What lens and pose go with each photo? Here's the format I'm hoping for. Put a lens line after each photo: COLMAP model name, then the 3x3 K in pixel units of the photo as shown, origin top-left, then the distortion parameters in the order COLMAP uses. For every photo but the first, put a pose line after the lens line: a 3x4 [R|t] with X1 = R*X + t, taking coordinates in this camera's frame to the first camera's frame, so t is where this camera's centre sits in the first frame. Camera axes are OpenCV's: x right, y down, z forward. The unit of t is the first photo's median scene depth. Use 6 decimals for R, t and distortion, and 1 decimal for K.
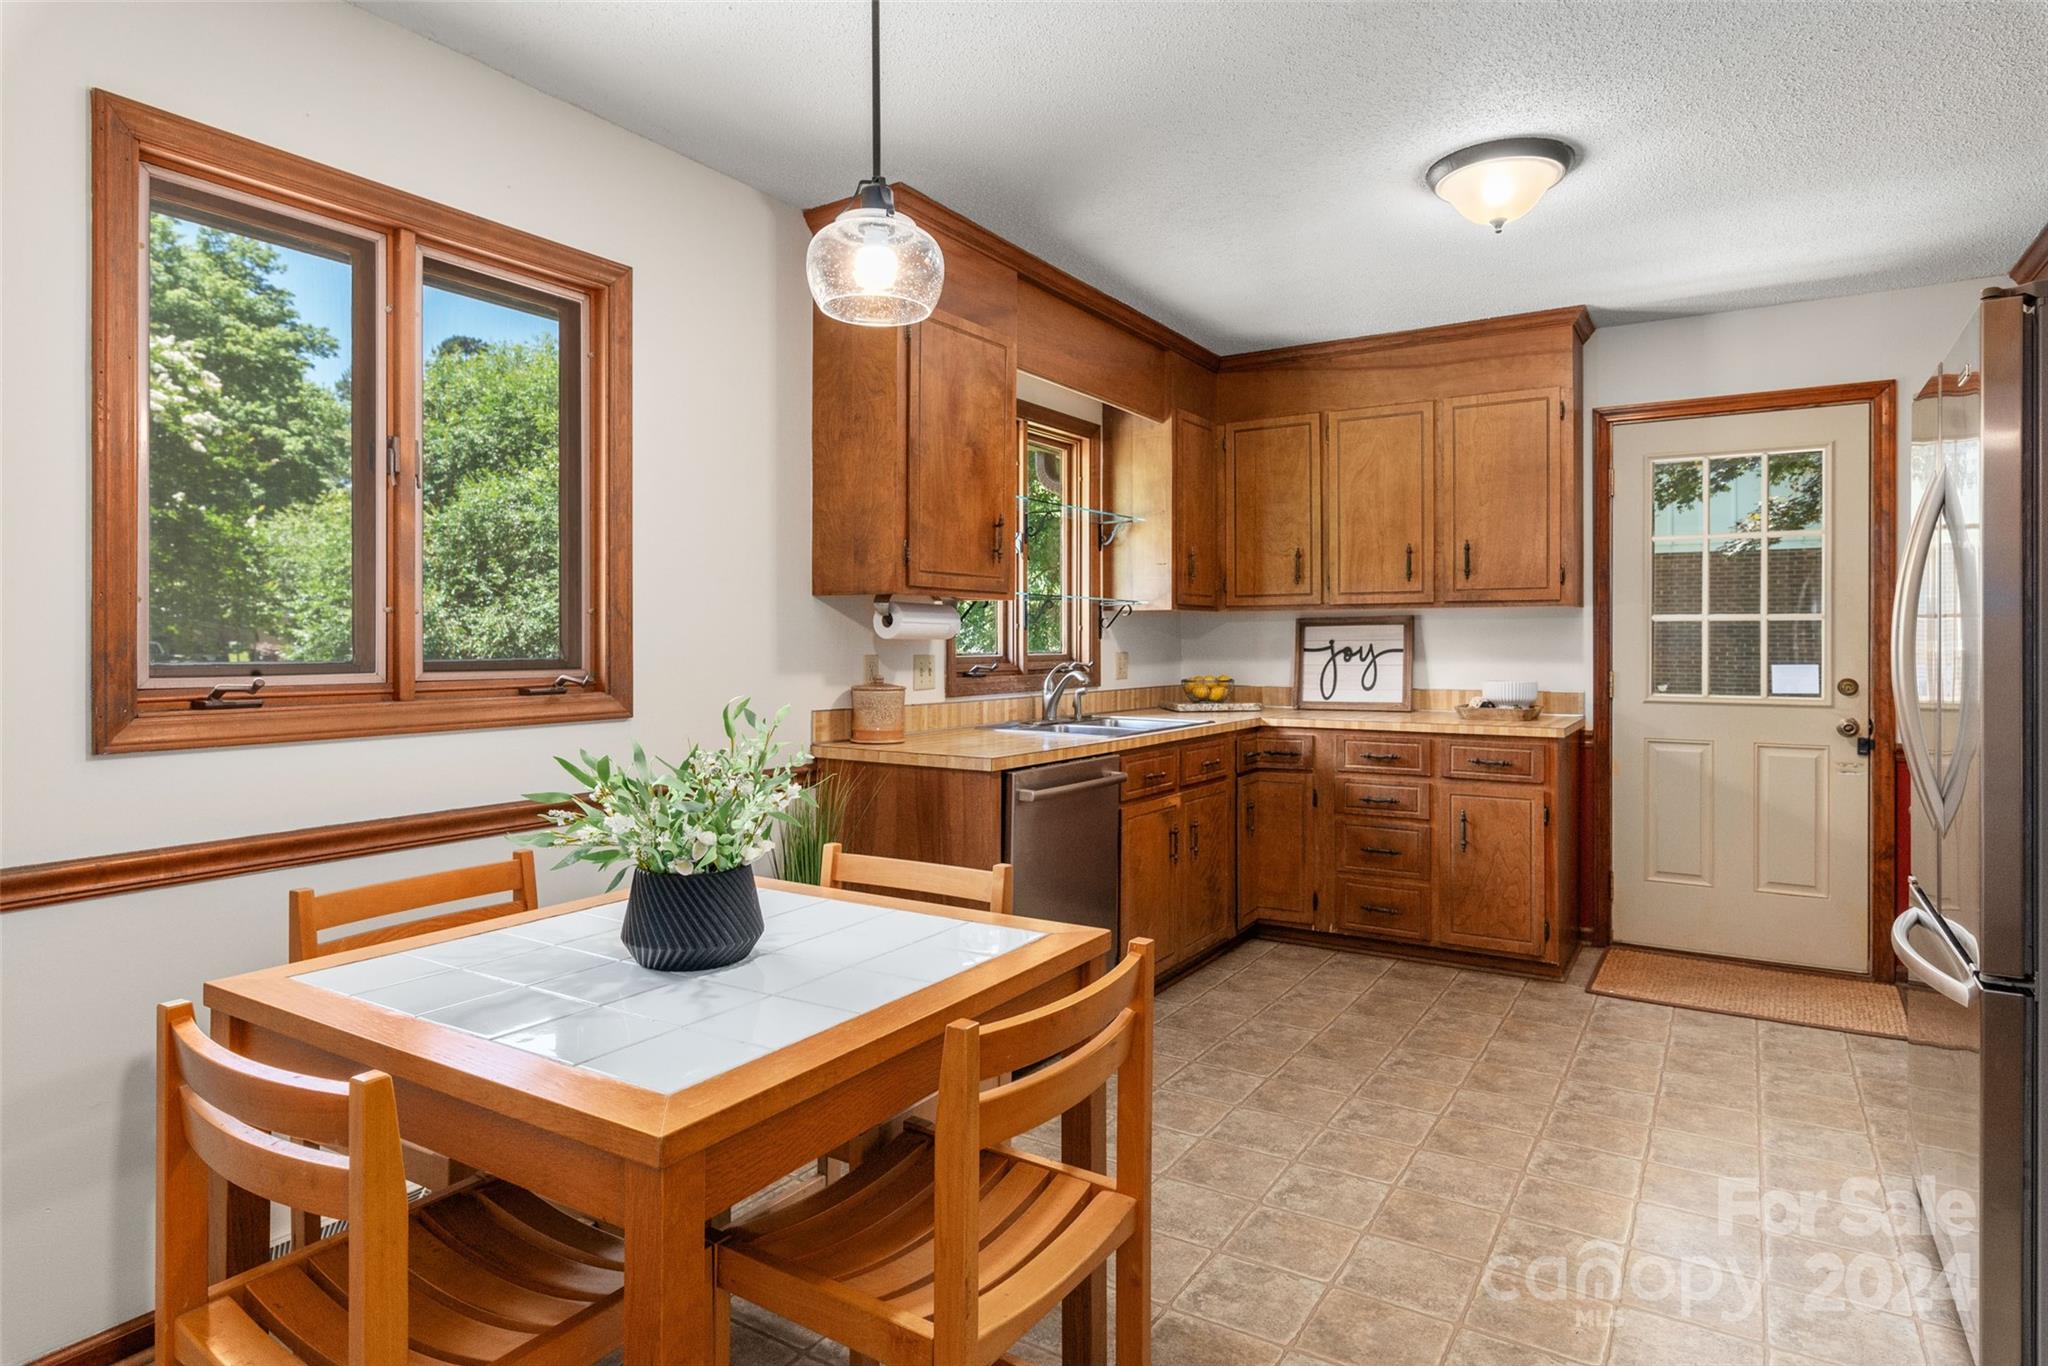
lens RADIAL K [[1137.9, 0, 1030.9], [0, 1137.9, 640.7], [0, 0, 1]] dist [0.001762, 0.001047]
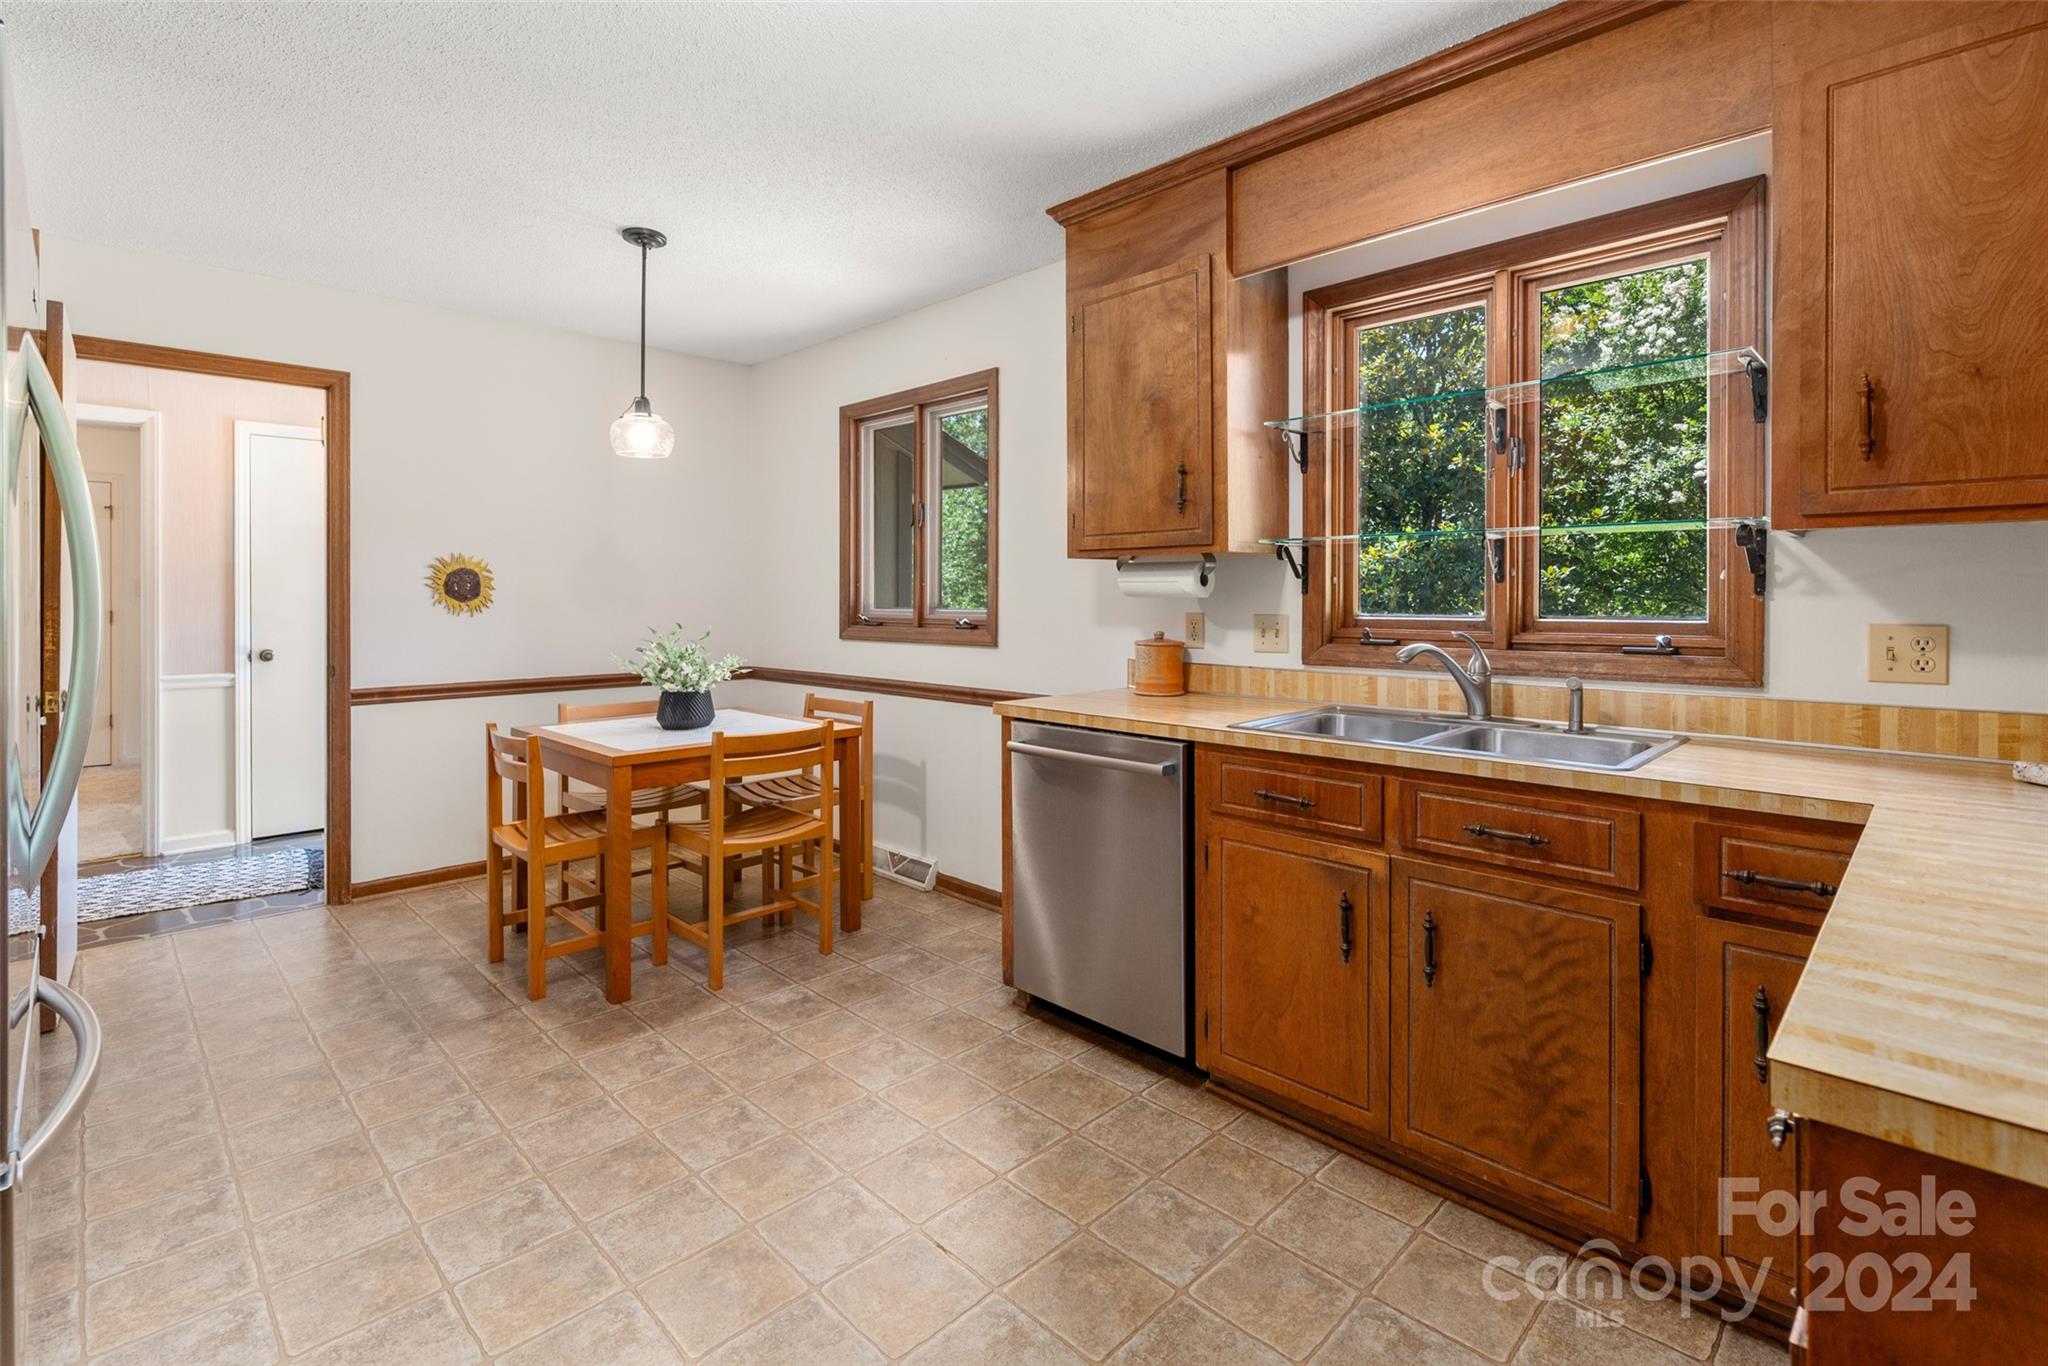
lens RADIAL K [[945.1, 0, 1013.1], [0, 945.1, 599.4], [0, 0, 1]] dist [-0.000695, -0.000092]
pose [[-0.230196, 0.000847, -0.973144, 0.592252], [0.002022, 0.999998, 0.000392, -0.000201], [0.973142, -0.001878, -0.230197, 0.832997]]
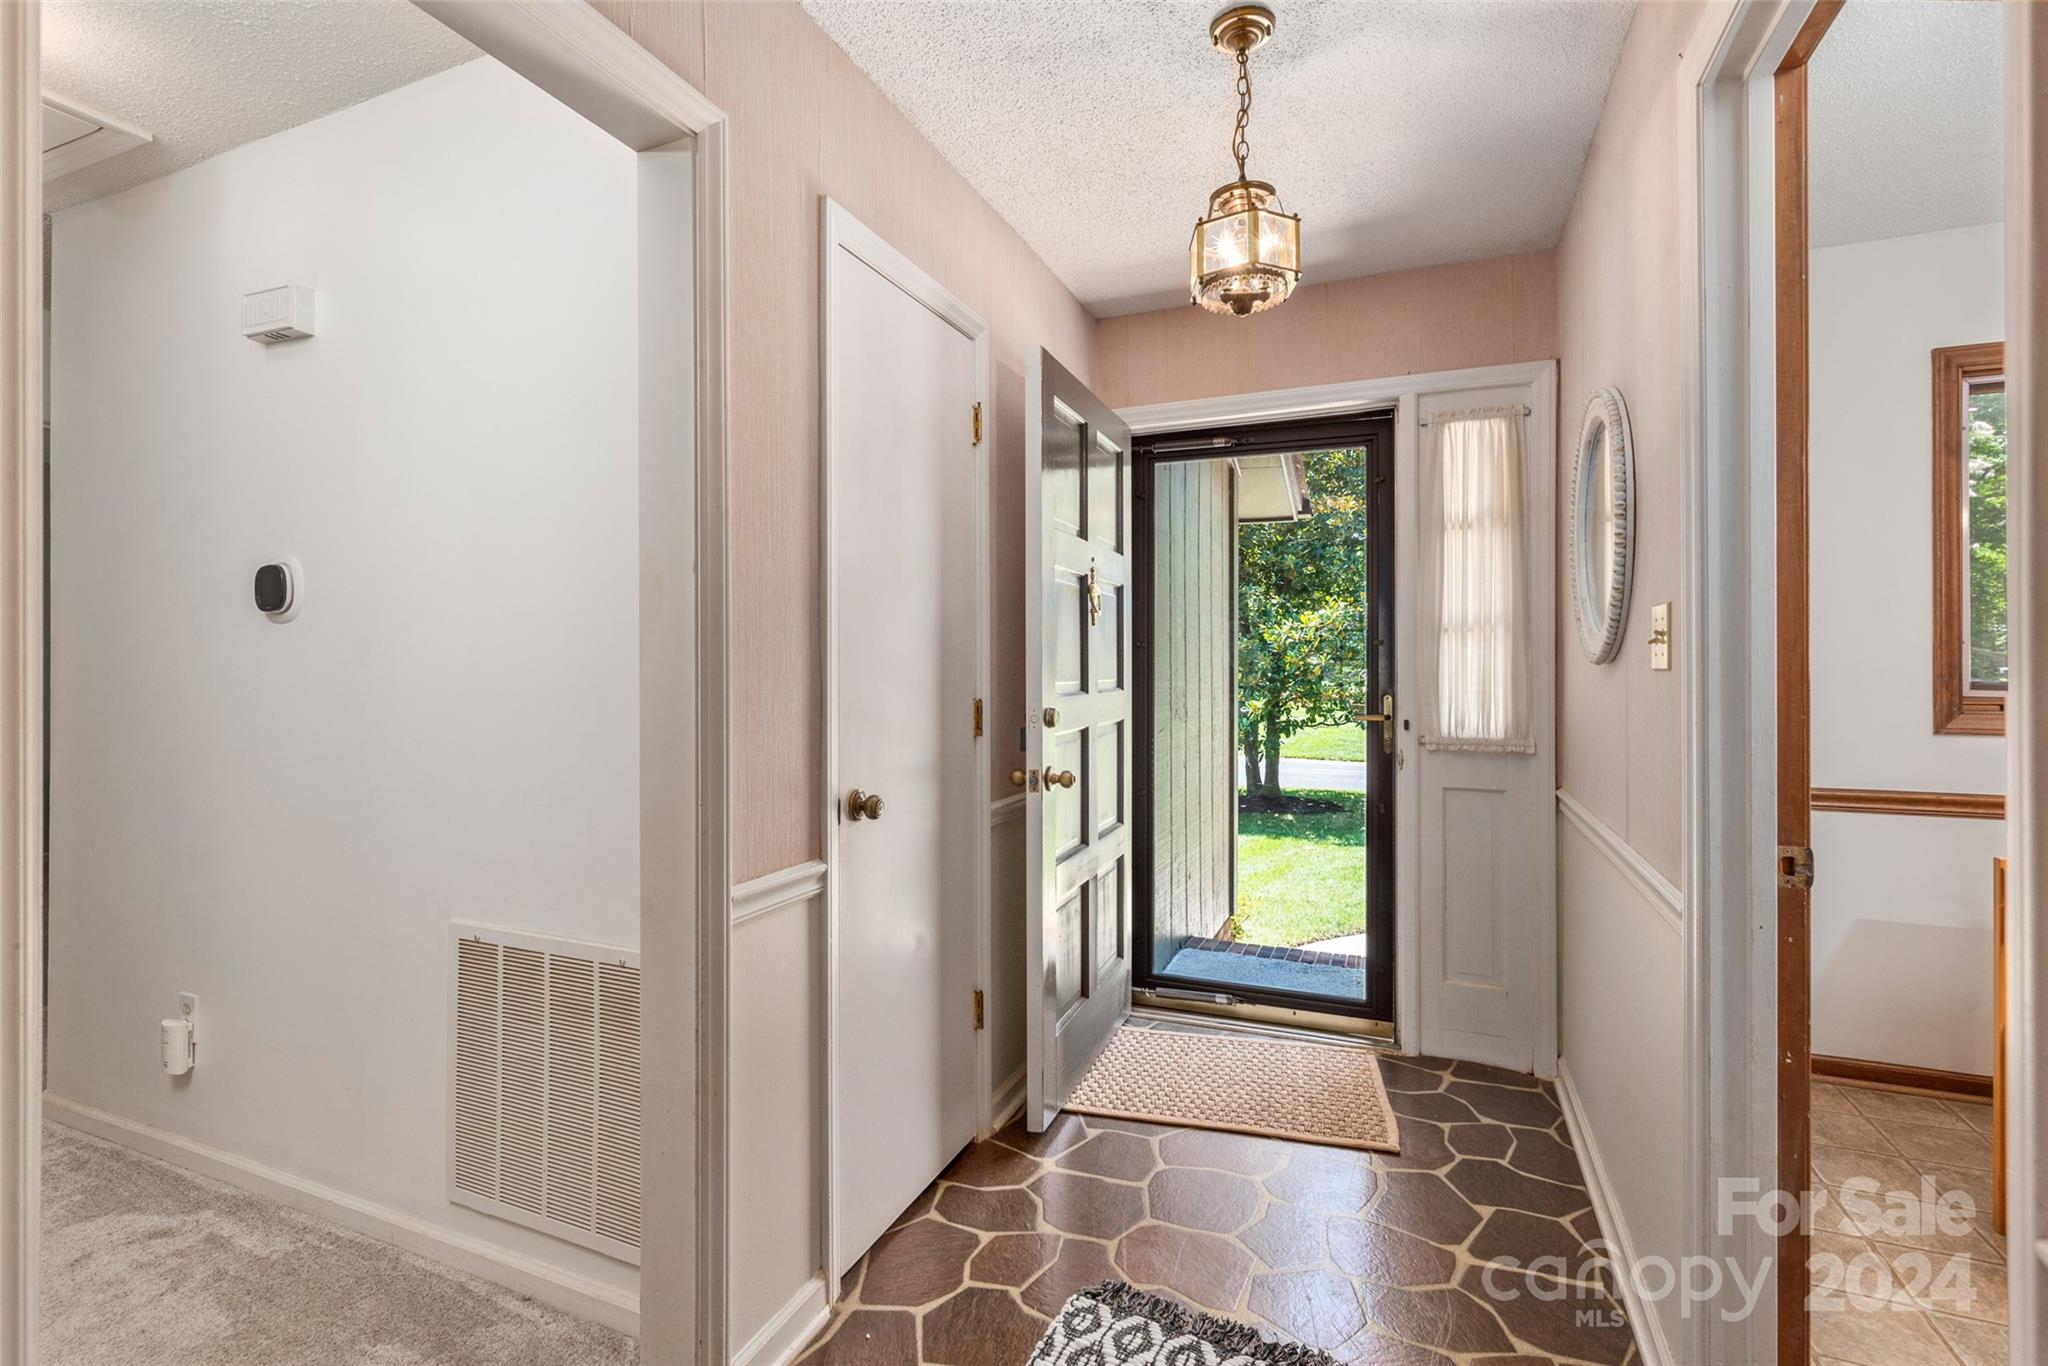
lens RADIAL K [[942.7, 0, 1008.2], [0, 942.7, 655.7], [0, 0, 1]] dist [0.000836, -0.000377]
pose [[0.147915, -0.008494, -0.988964, 0.165627], [0.002145, 0.999964, -0.008268, -0.003708], [0.988998, -0.000899, 0.147928, -0.260314]]
